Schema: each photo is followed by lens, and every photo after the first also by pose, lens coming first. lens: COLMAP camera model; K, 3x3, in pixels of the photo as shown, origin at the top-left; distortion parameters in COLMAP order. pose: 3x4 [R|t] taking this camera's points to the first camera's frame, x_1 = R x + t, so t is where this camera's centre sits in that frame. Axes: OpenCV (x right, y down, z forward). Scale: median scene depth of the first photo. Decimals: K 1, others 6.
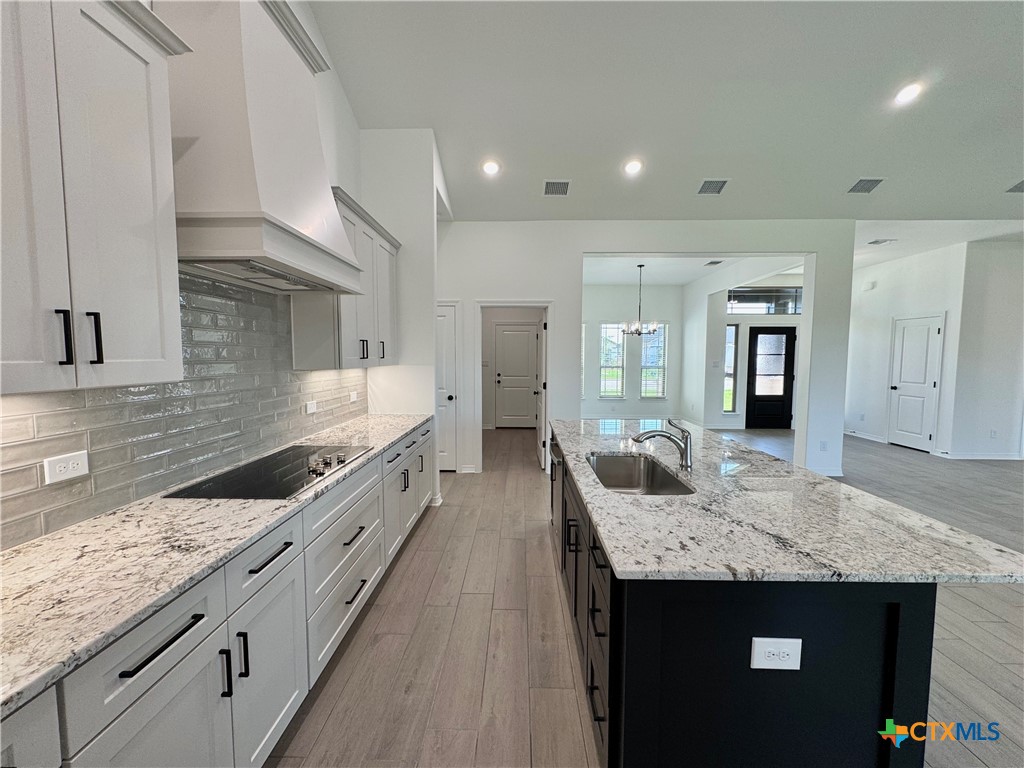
lens RADIAL K [[408.3, 0, 511.2], [0, 408.3, 385.0], [0, 0, 1]] dist [-0.002604, 0.000693]
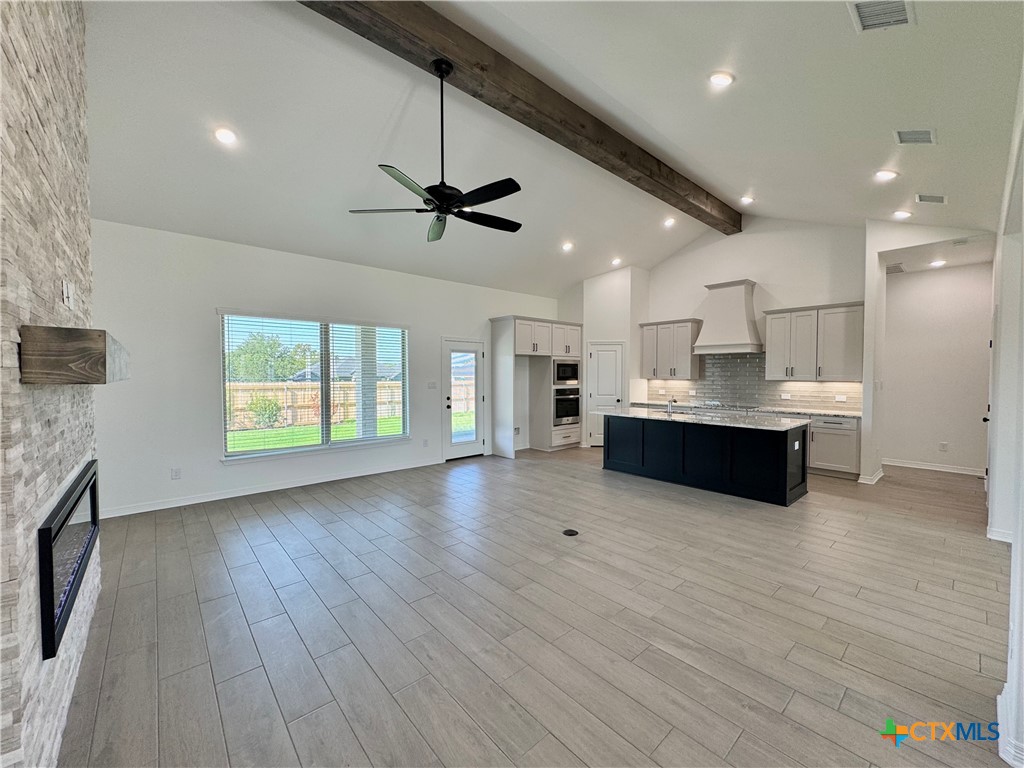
lens RADIAL K [[408.3, 0, 509.7], [0, 408.3, 384.7], [0, 0, 1]] dist [-0.002604, 0.000693]
pose [[-0.737858, 0.018197, -0.674710, 0.940986], [-0.048234, 0.995659, 0.079602, -0.051110], [0.673230, 0.091279, -0.733778, 0.684329]]
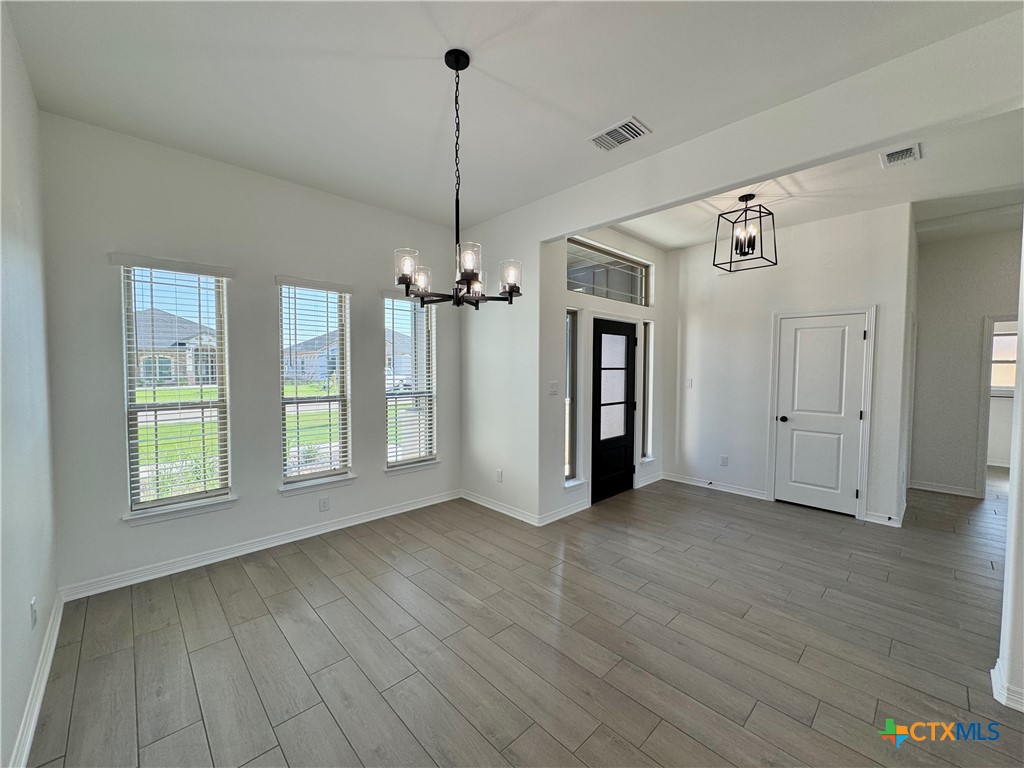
lens RADIAL K [[408.3, 0, 510.5], [0, 408.3, 384.1], [0, 0, 1]] dist [-0.002604, 0.000693]
pose [[0.707053, -0.028313, 0.706594, 0.143975], [0.047270, 0.998856, -0.007277, -0.065406], [-0.705579, 0.038546, 0.707582, 0.821002]]
